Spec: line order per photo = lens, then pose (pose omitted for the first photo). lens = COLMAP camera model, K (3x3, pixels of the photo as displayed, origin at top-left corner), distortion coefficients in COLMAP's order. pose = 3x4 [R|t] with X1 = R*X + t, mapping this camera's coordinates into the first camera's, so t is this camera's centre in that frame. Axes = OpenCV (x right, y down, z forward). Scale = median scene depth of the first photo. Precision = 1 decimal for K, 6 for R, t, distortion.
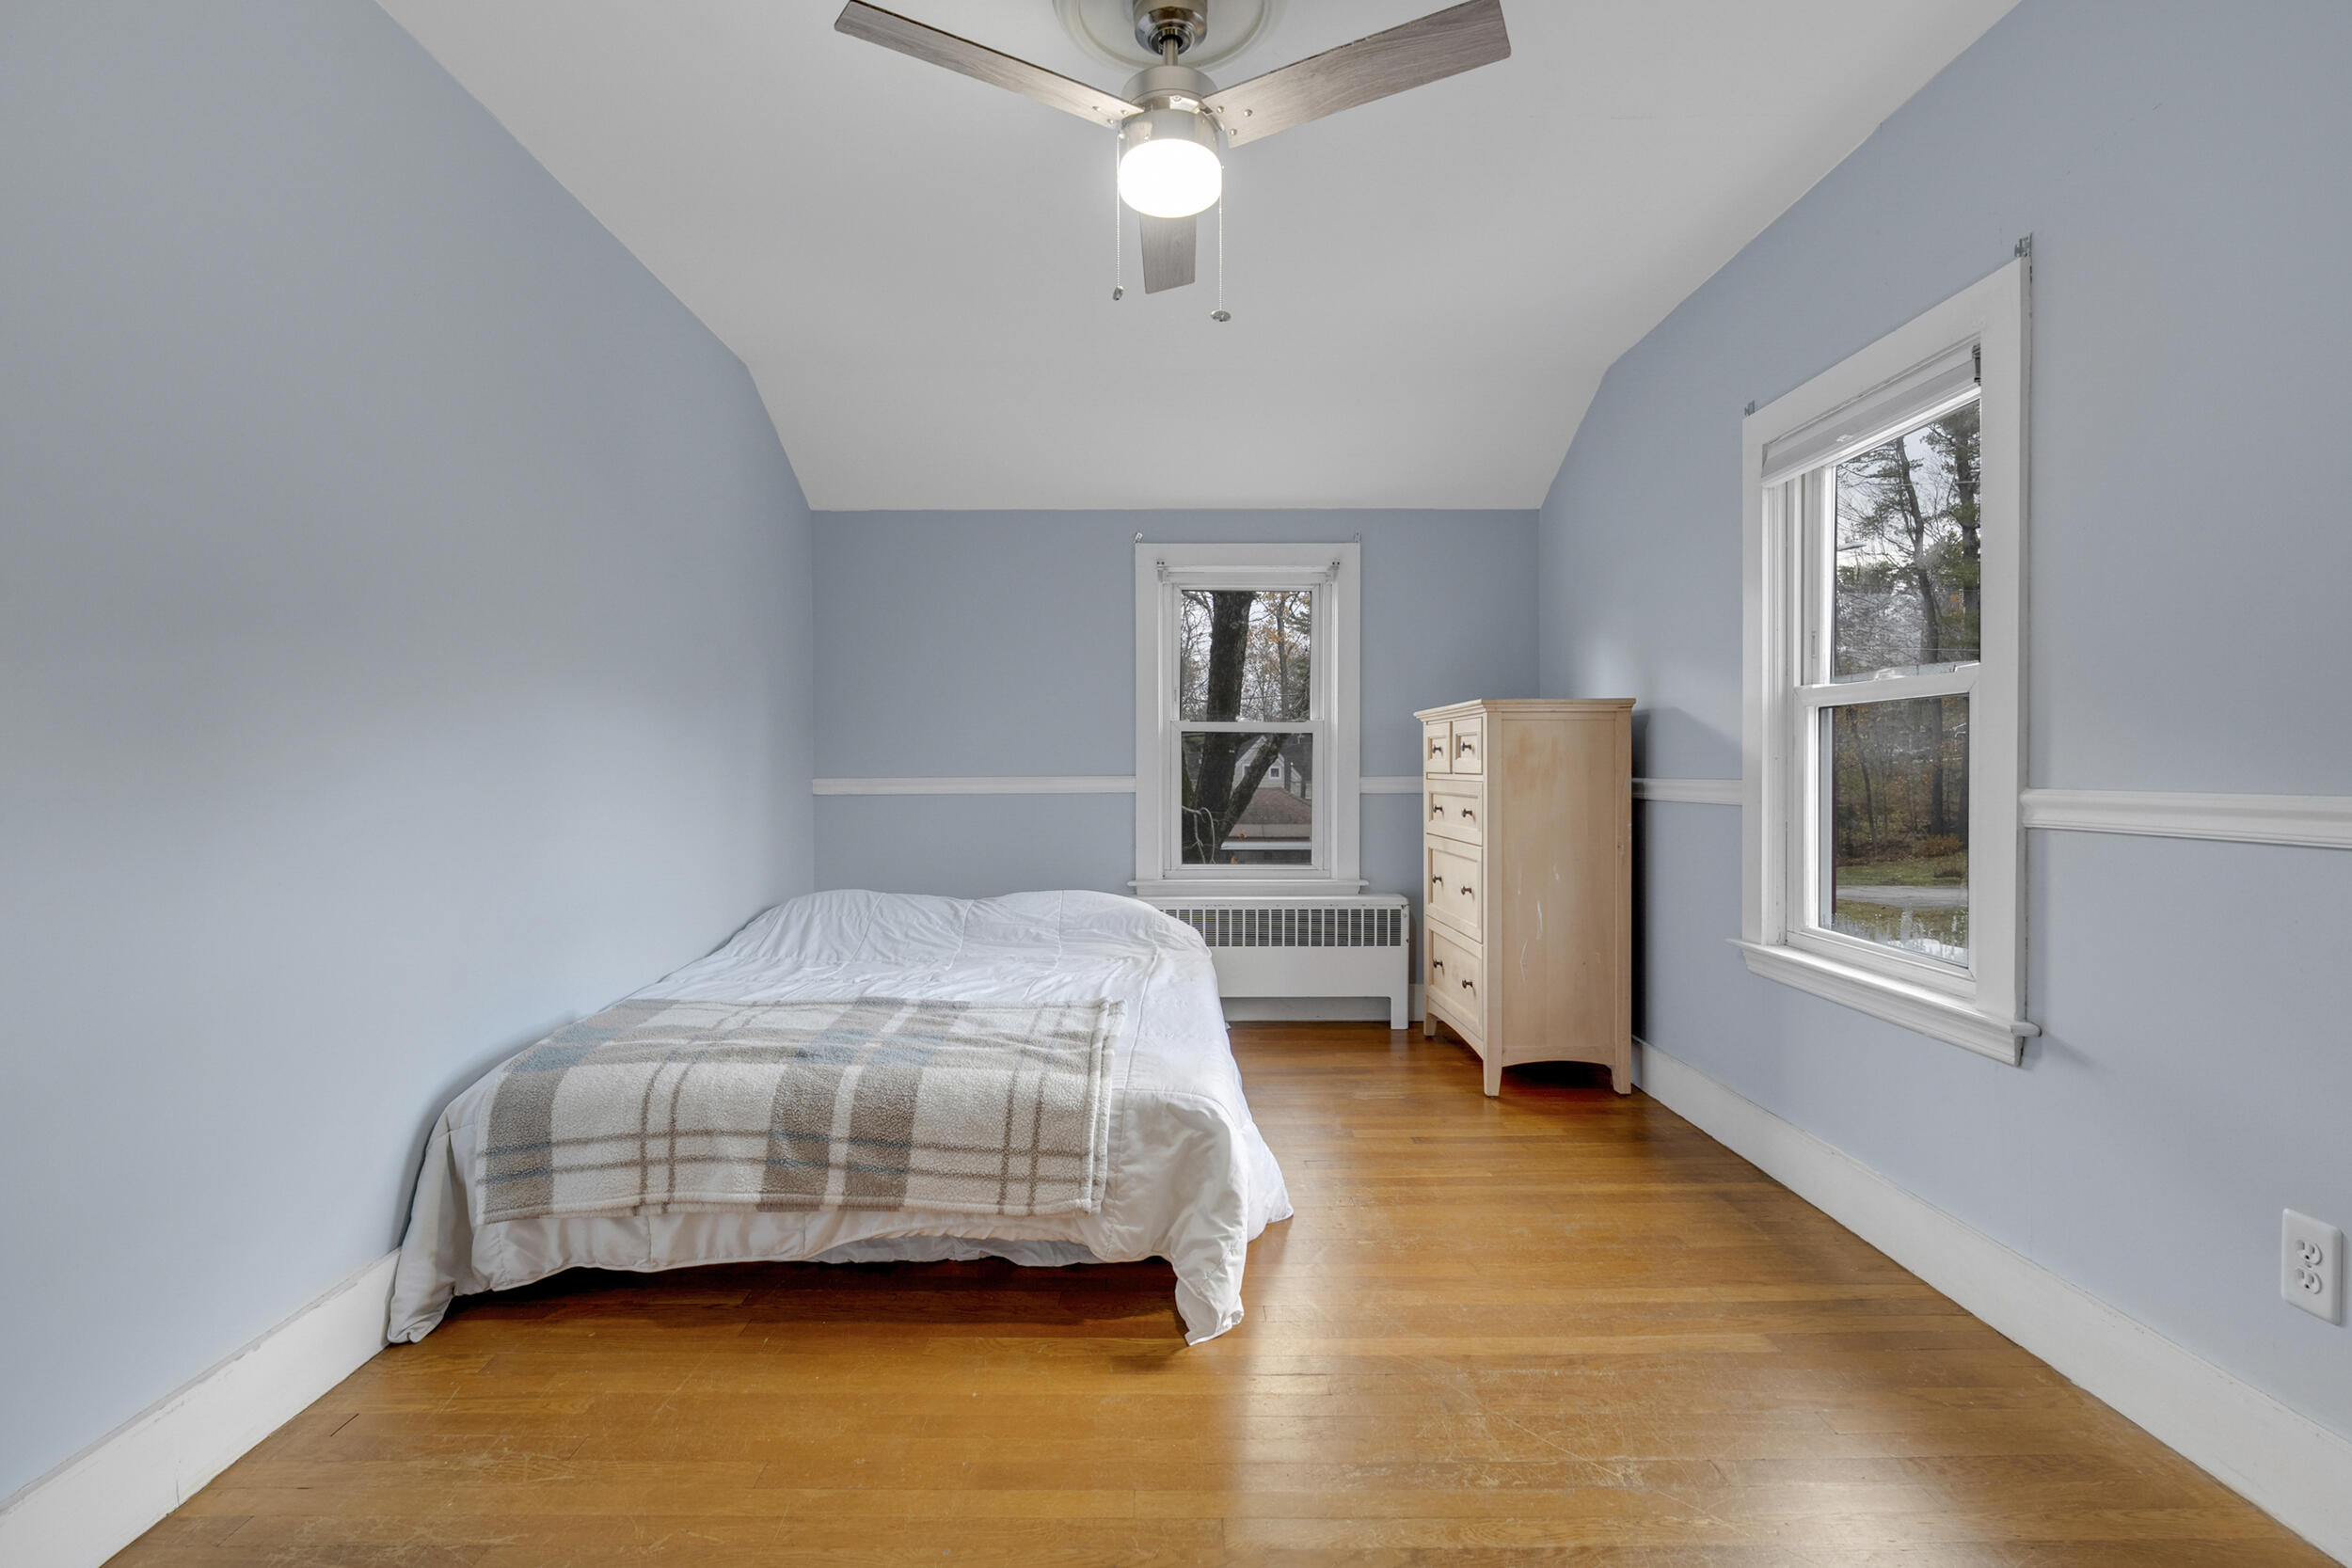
lens RADIAL K [[1086.6, 0, 1170.8], [0, 1086.6, 775.1], [0, 0, 1]] dist [-0.010851, 0.003427]
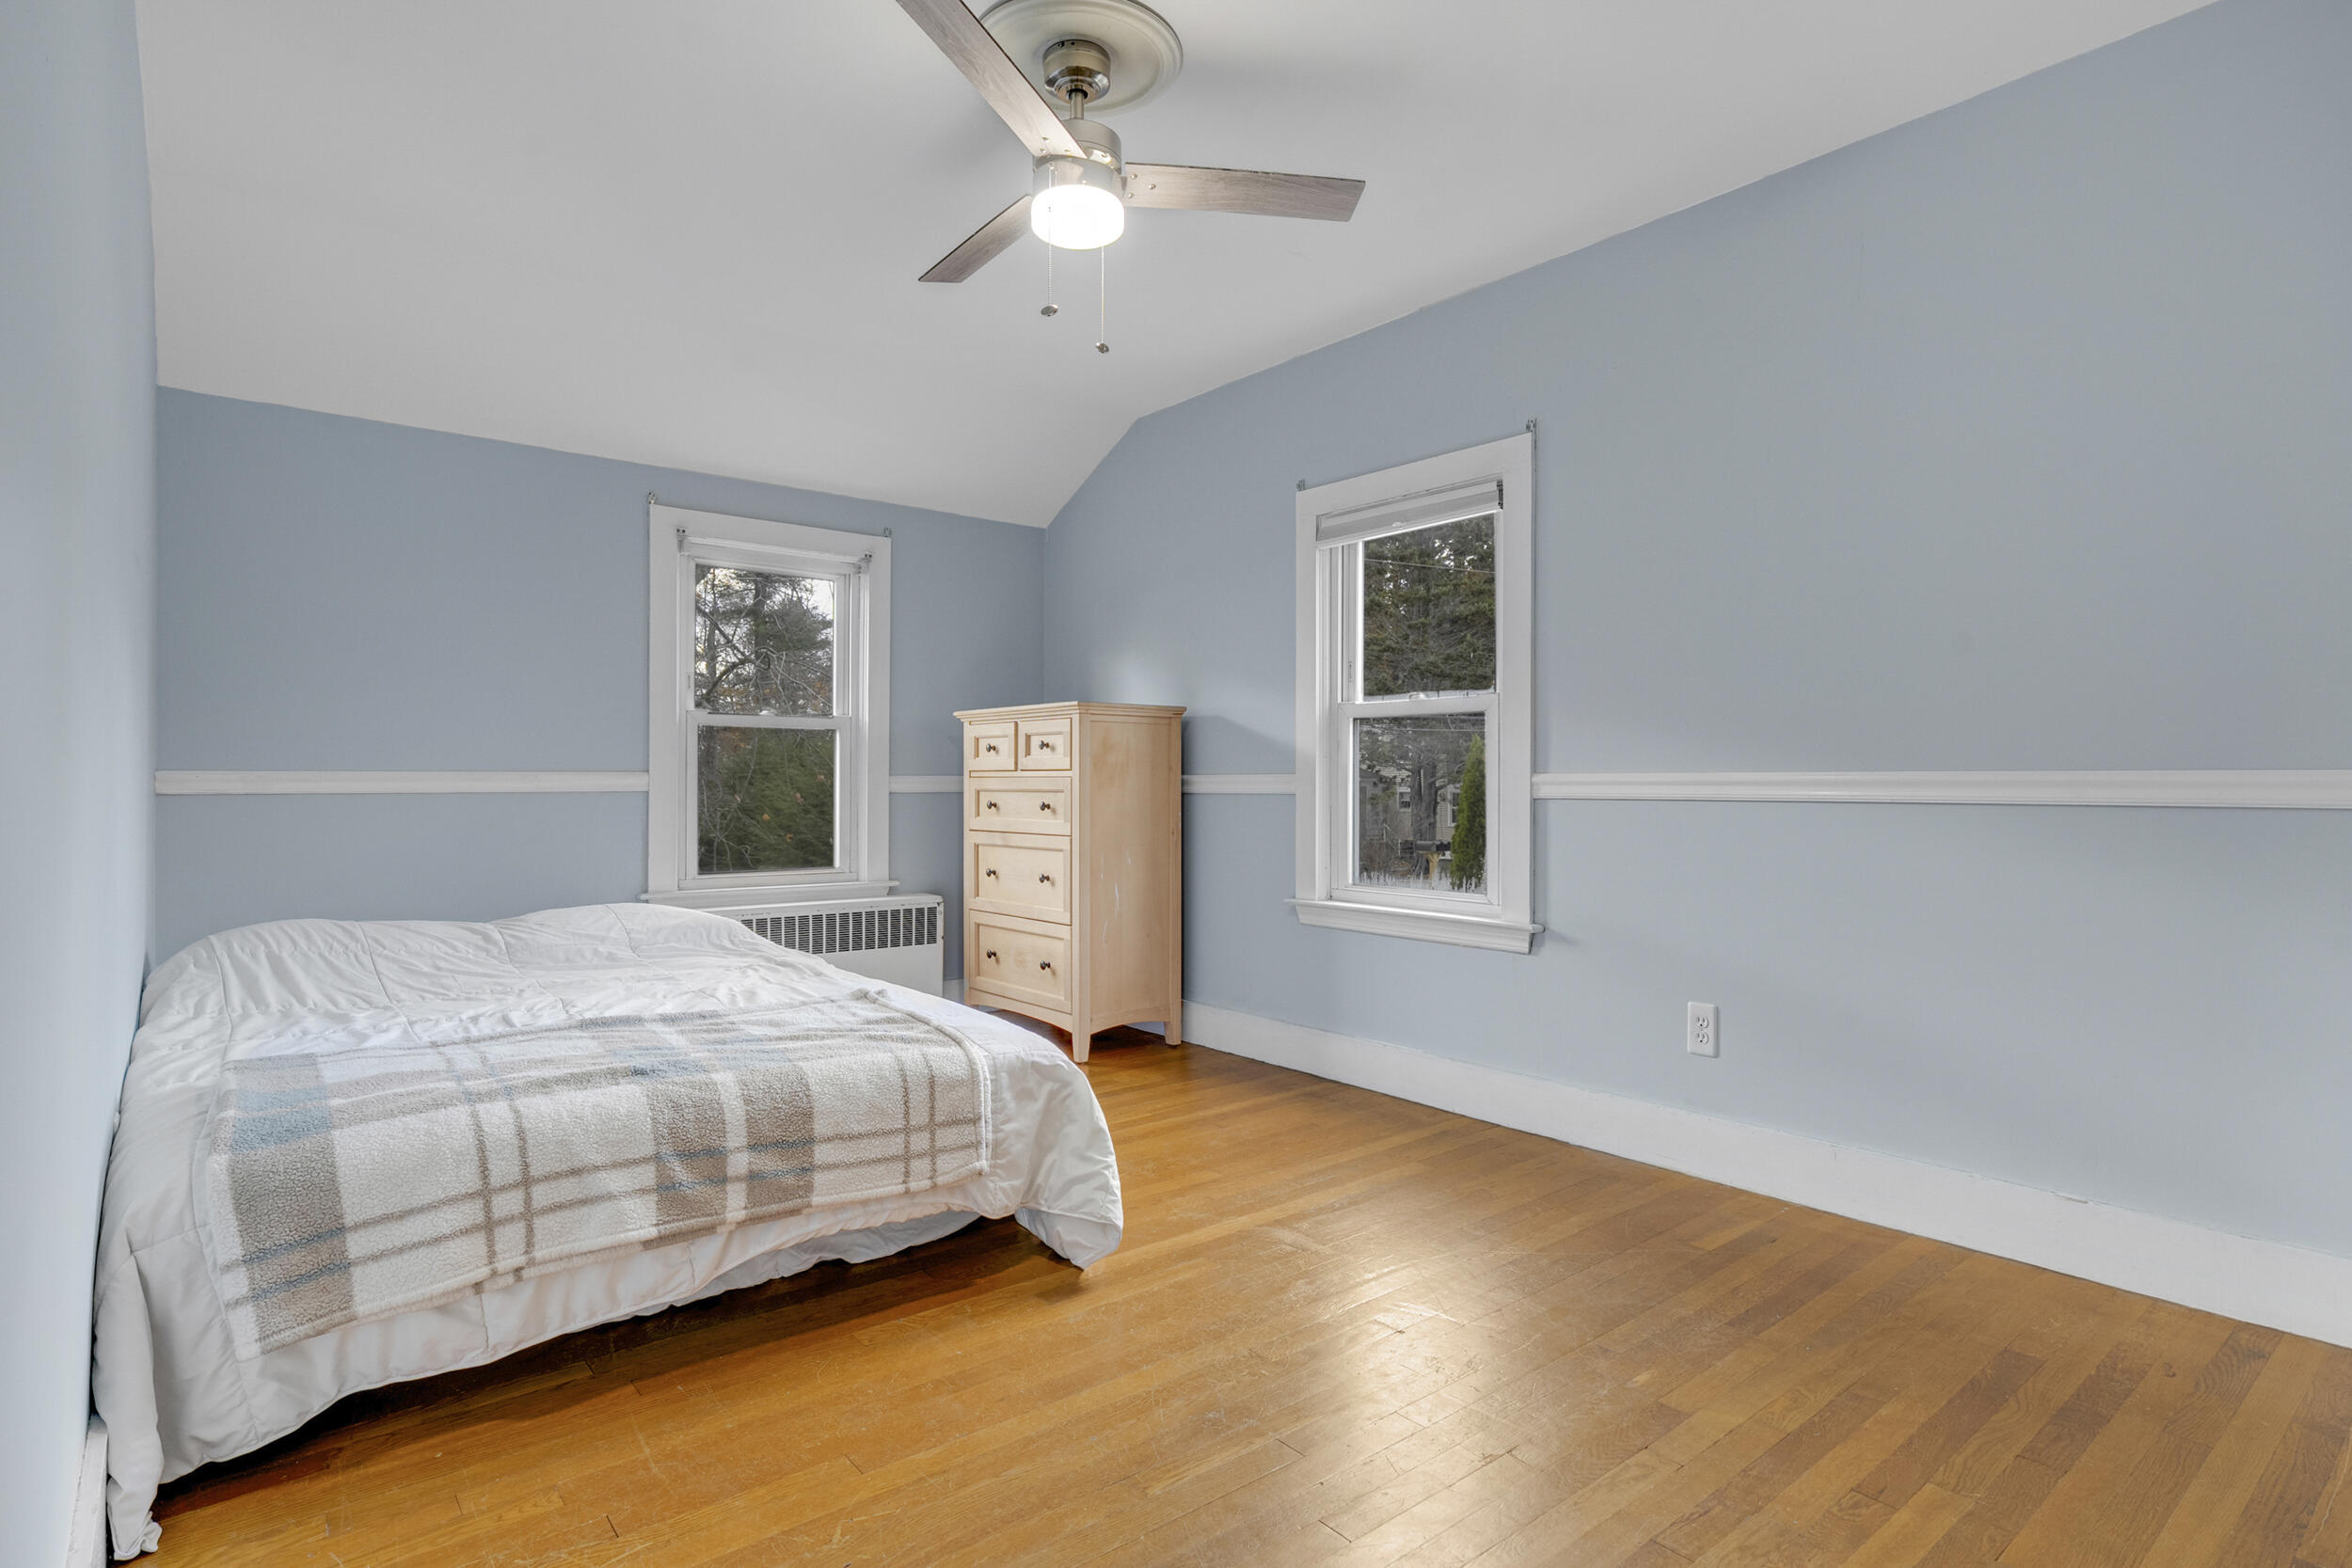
lens RADIAL K [[1197.9, 0, 1175.4], [0, 1197.9, 781.8], [0, 0, 1]] dist [-0.006546, 0.000219]
pose [[0.774793, 0.006578, 0.632180, -0.650891], [0.000301, 0.999942, -0.010773, 0.039715], [-0.632215, 0.008537, 0.774746, -0.007693]]
